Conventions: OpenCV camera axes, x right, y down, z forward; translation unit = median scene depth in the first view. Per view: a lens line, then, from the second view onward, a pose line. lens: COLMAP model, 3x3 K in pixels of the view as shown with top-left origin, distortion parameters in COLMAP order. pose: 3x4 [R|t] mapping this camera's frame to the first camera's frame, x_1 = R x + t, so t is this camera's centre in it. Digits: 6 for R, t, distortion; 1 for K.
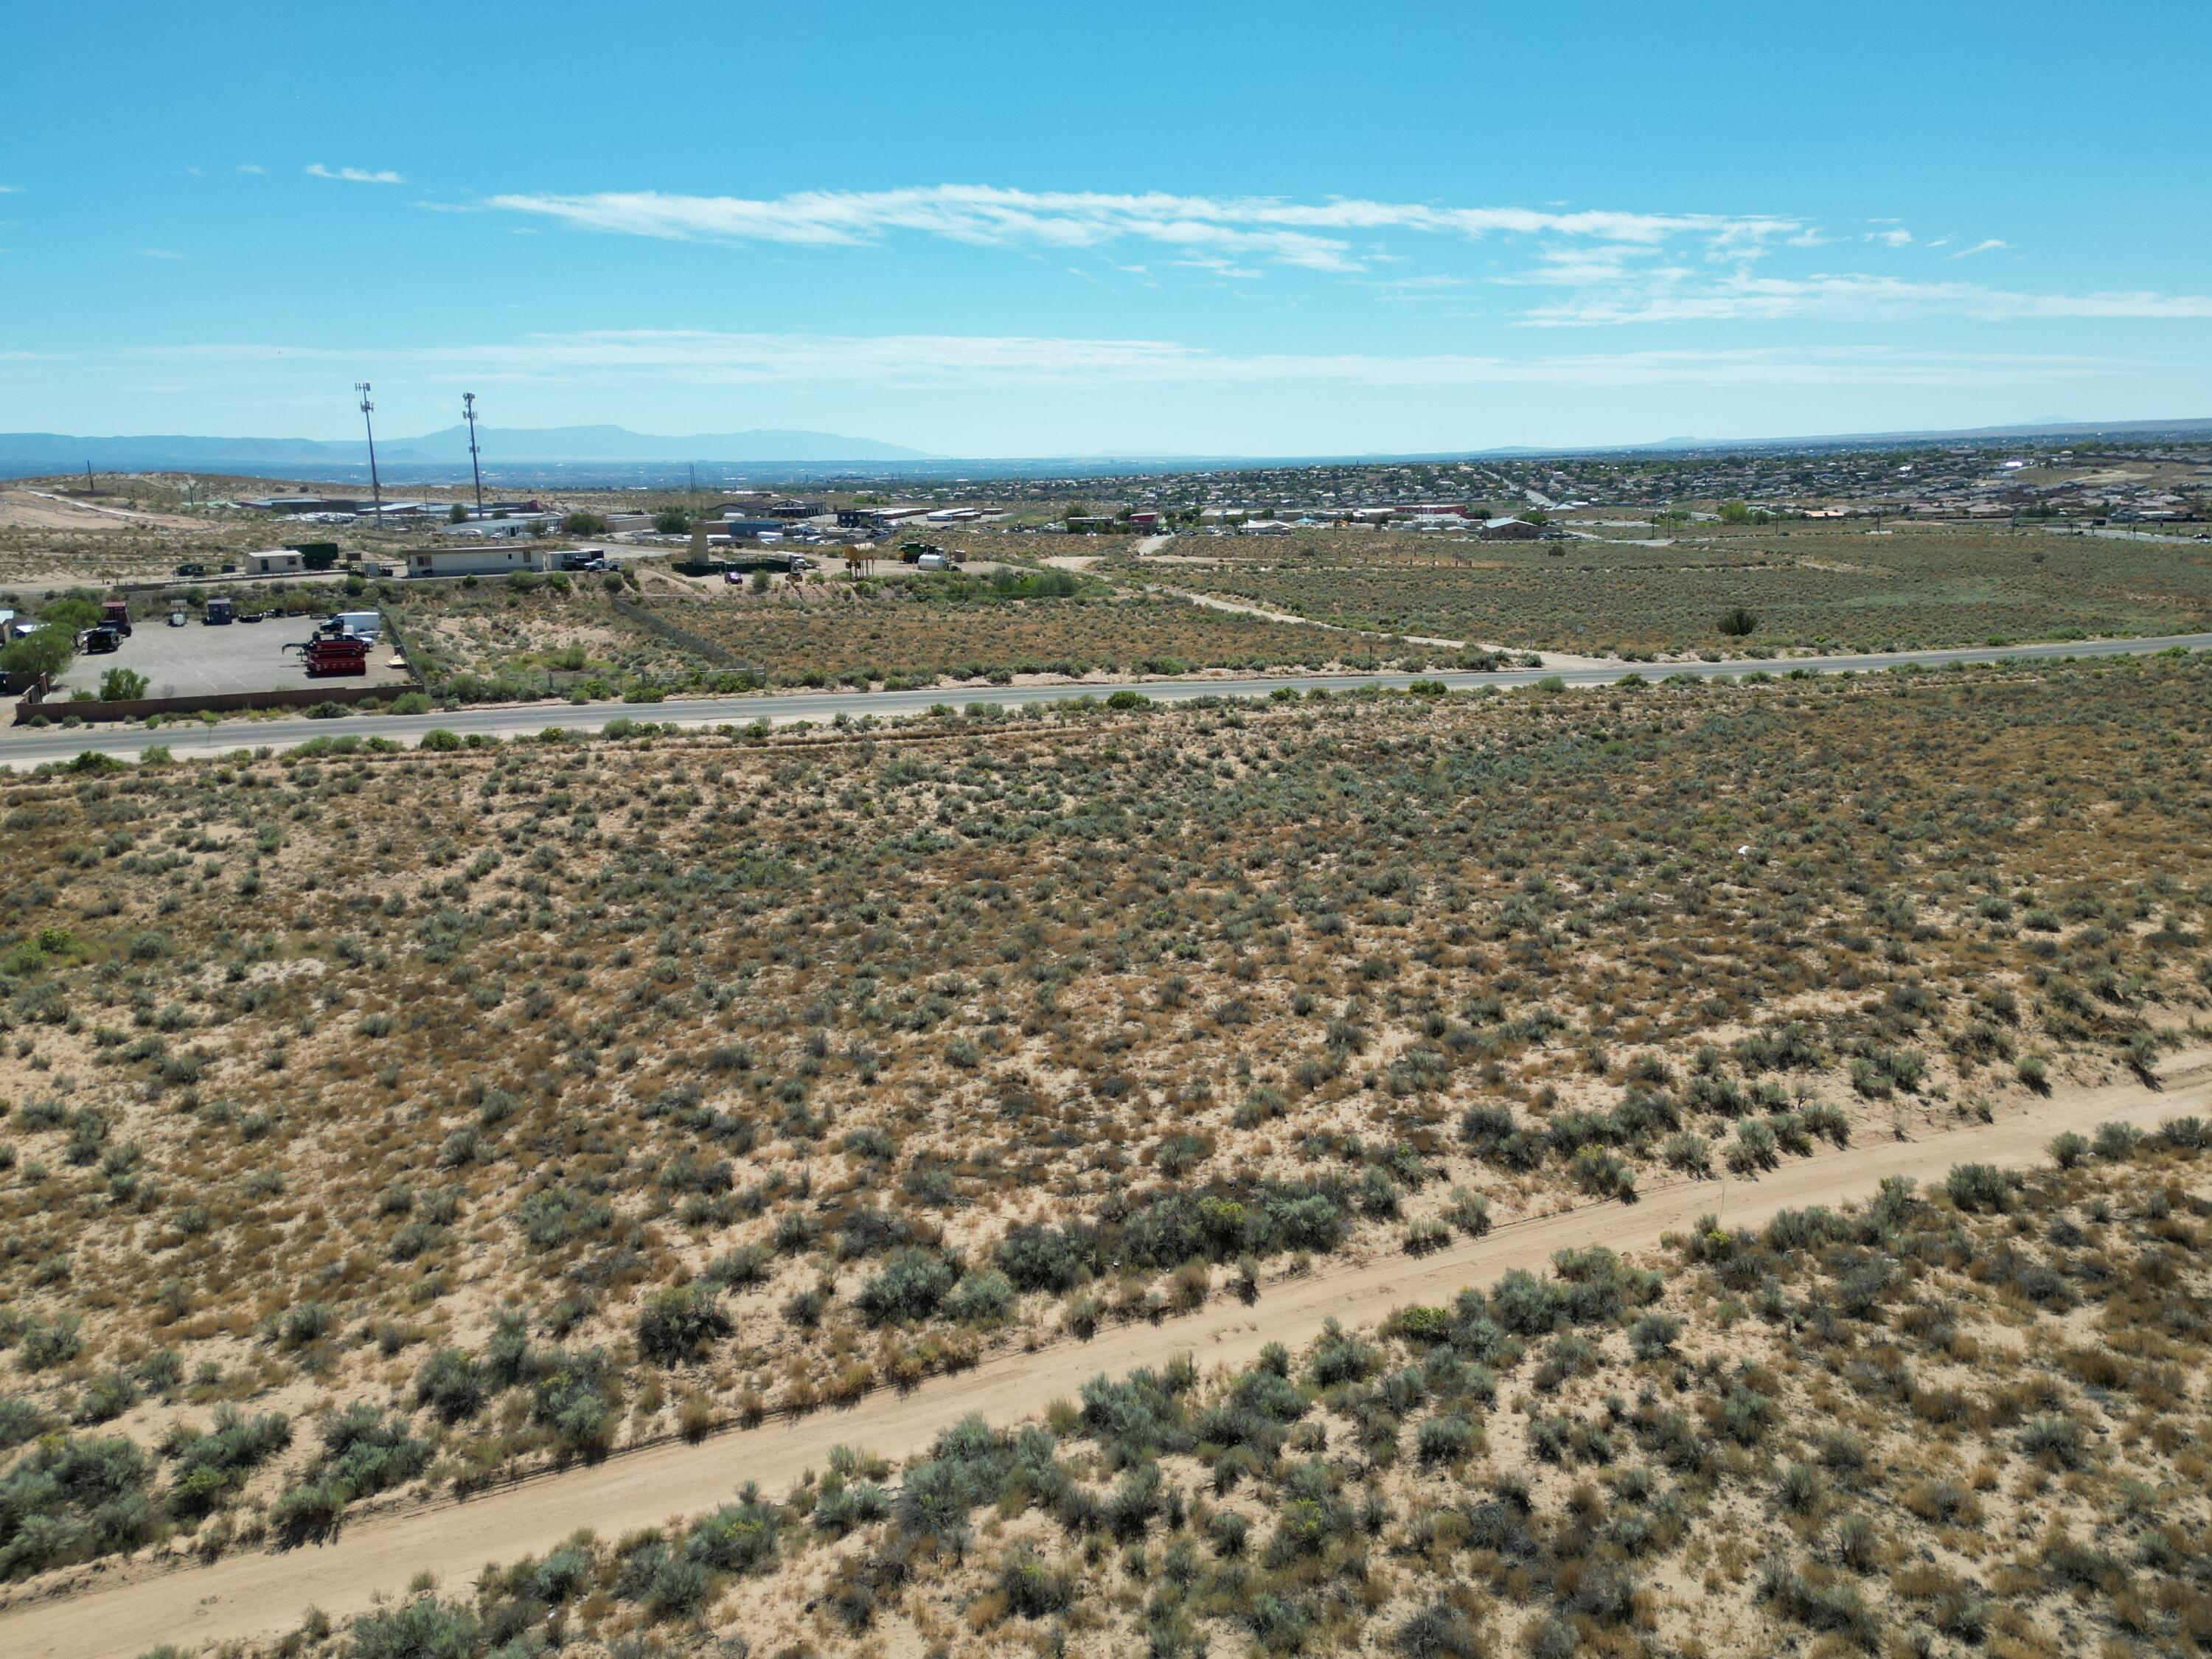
lens RADIAL K [[1756.9, 0, 1136.9], [0, 1756.9, 827.5], [0, 0, 1]] dist [0.088225, -0.103217]
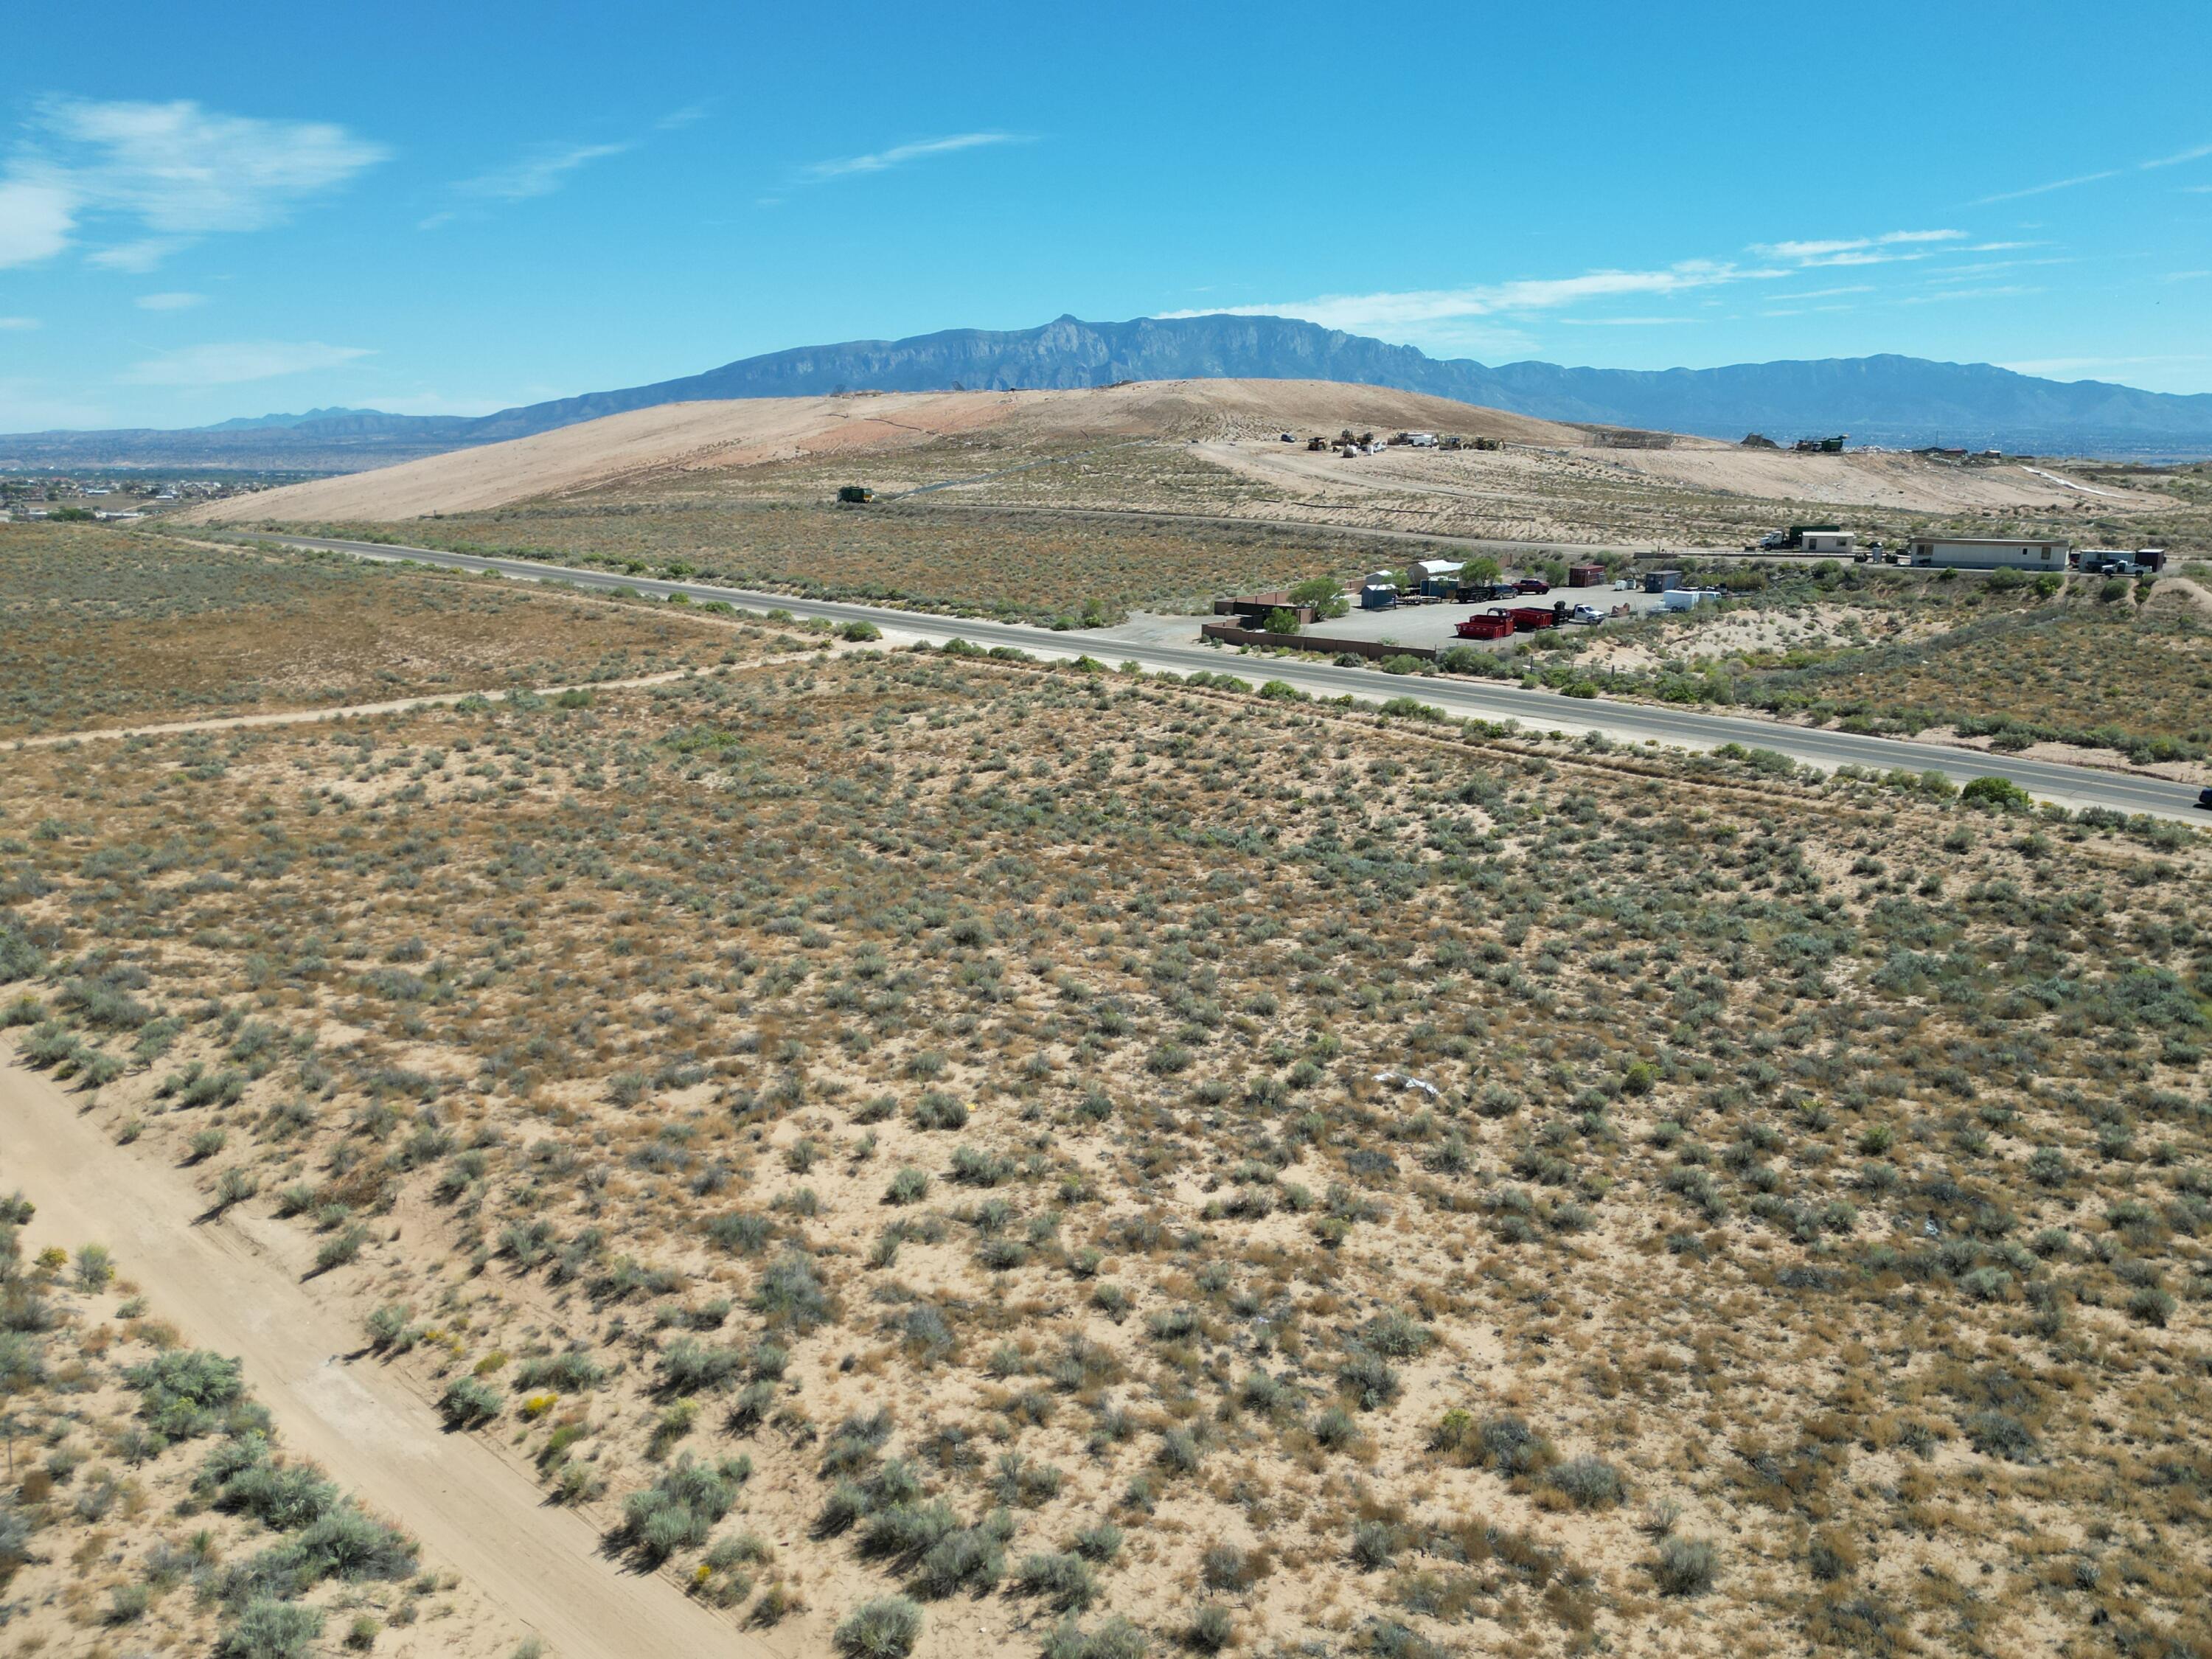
lens RADIAL K [[1756.9, 0, 1093.0], [0, 1756.9, 837.8], [0, 0, 1]] dist [0.088225, -0.103217]
pose [[0.329322, 0.221277, -0.917923, 0.424156], [-0.201840, 0.966179, 0.160496, -0.074884], [0.922392, 0.132419, 0.362846, 0.307259]]
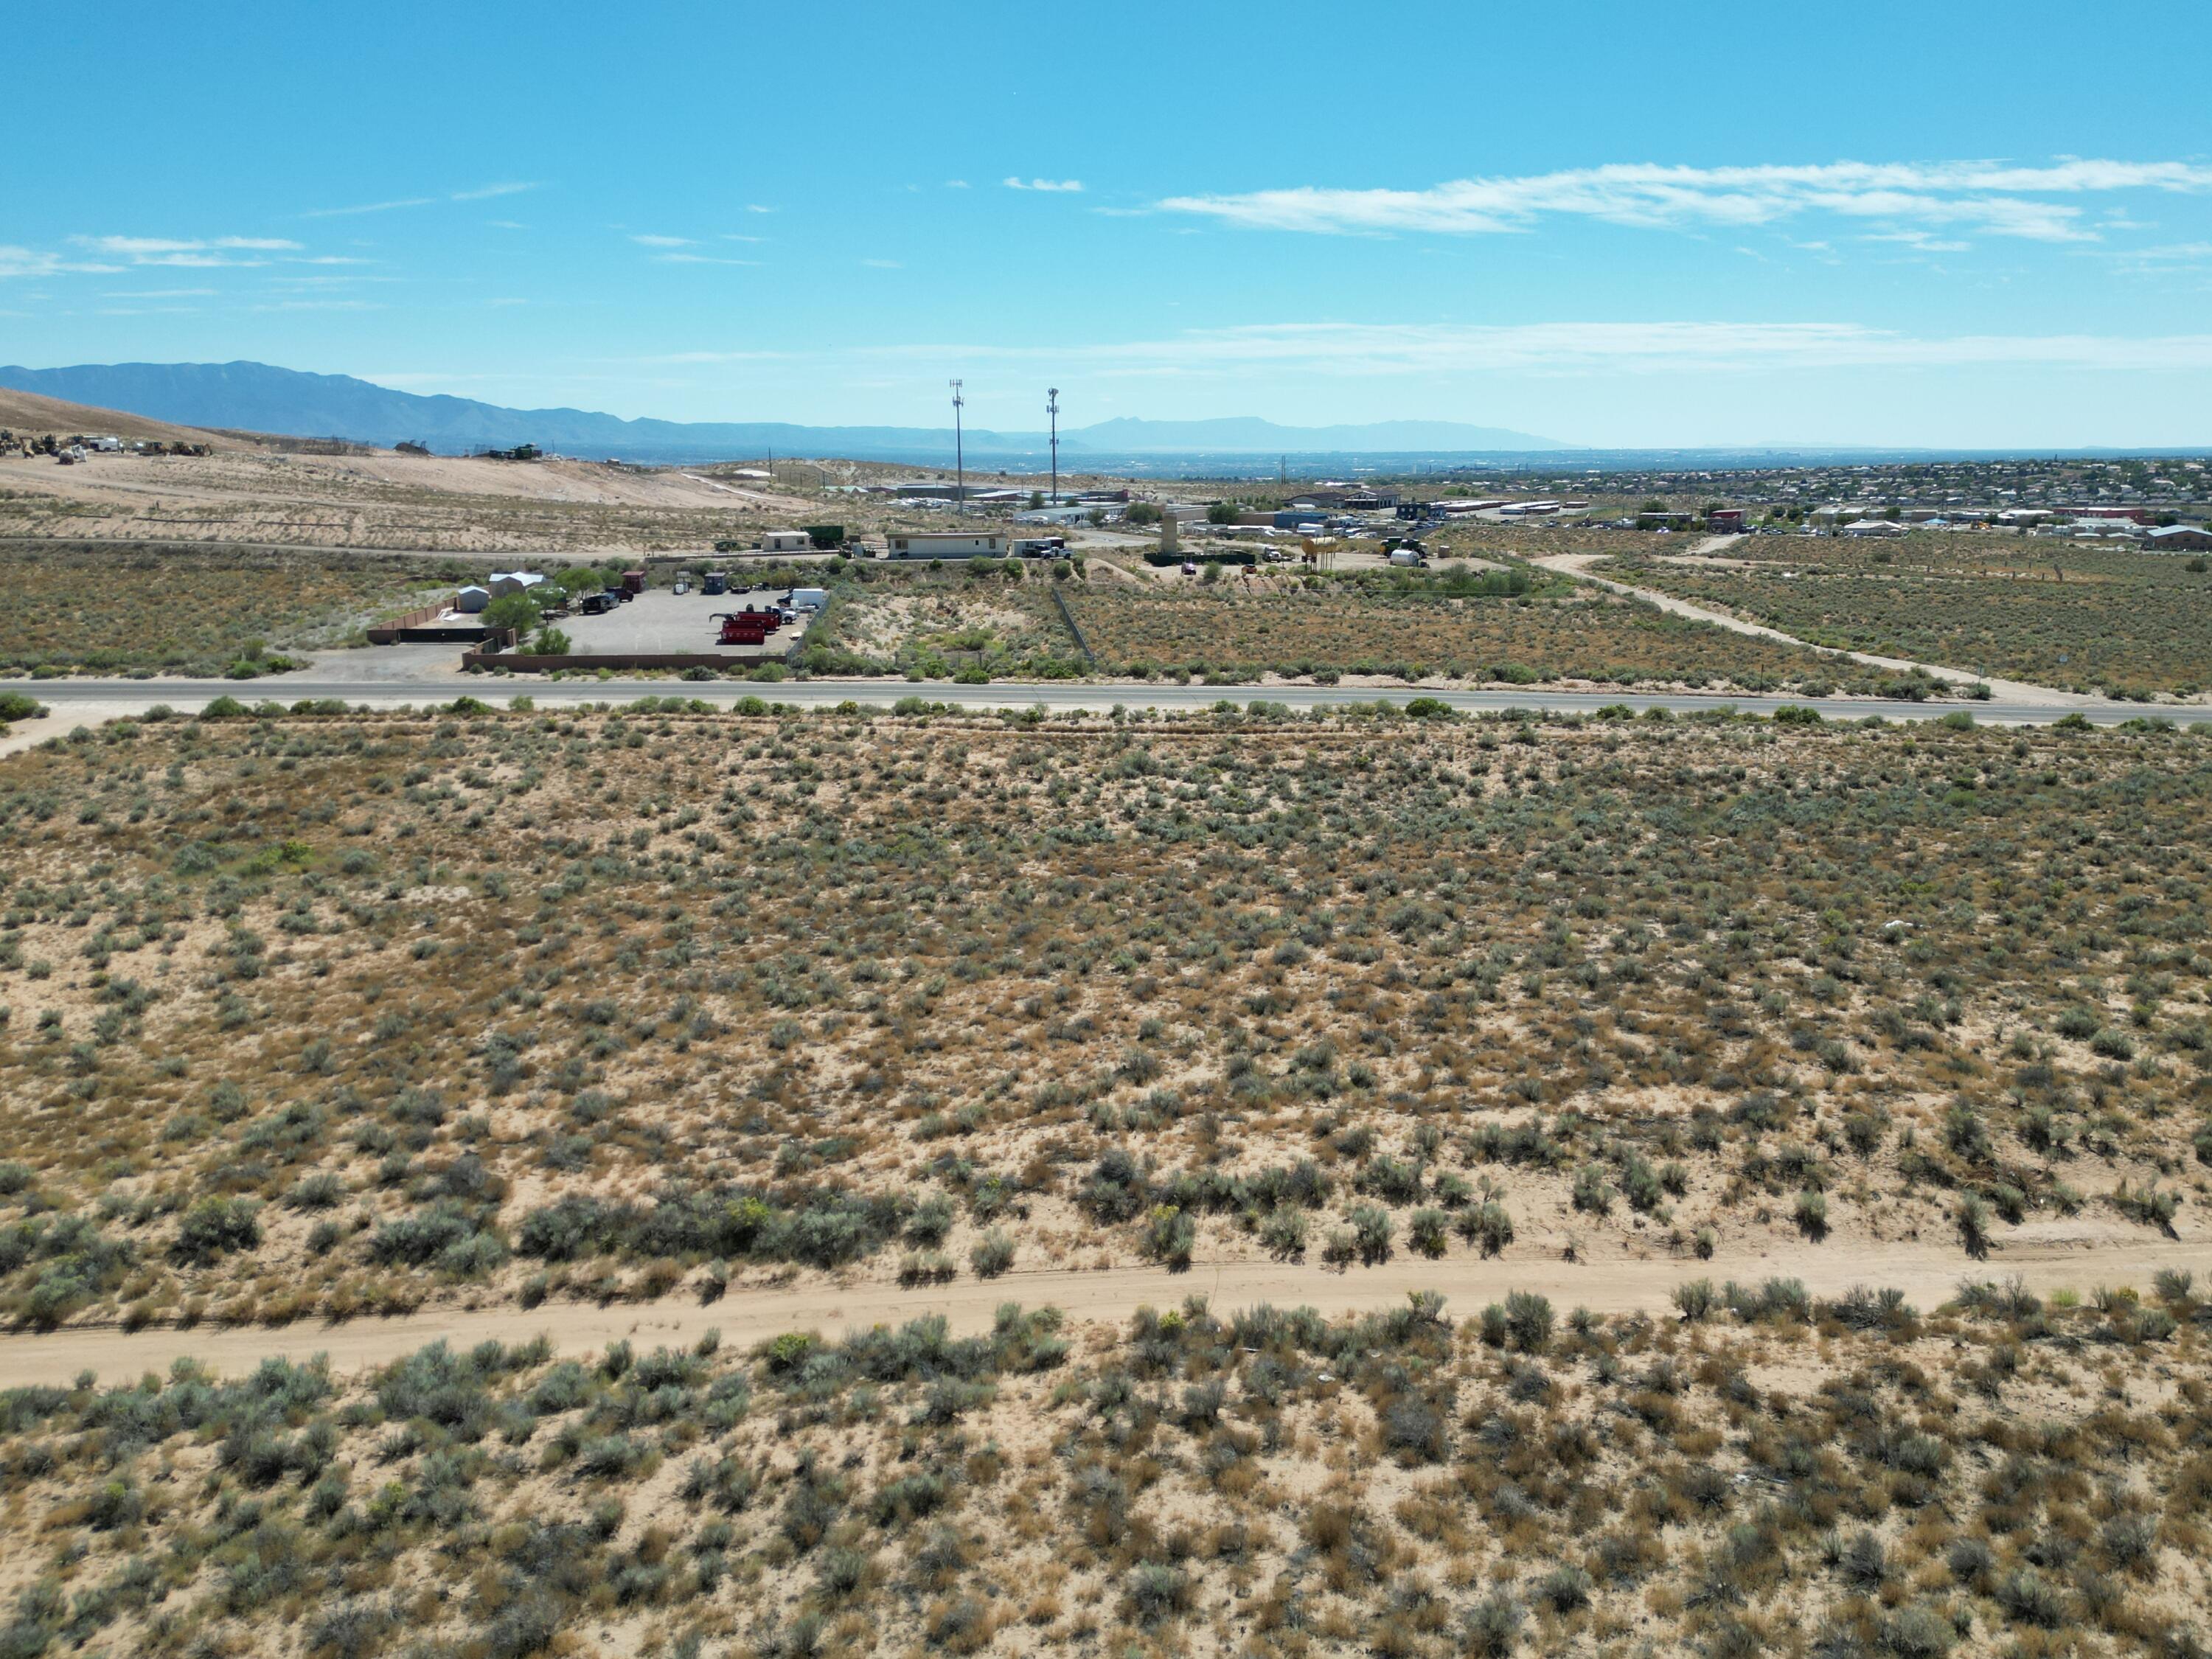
lens RADIAL K [[1756.9, 0, 1123.3], [0, 1756.9, 841.7], [0, 0, 1]] dist [0.088225, -0.103217]
pose [[0.936121, 0.087905, -0.340514, 0.134197], [-0.083578, 0.996125, 0.027386, -0.009306], [0.341601, 0.002823, 0.939841, 0.027626]]
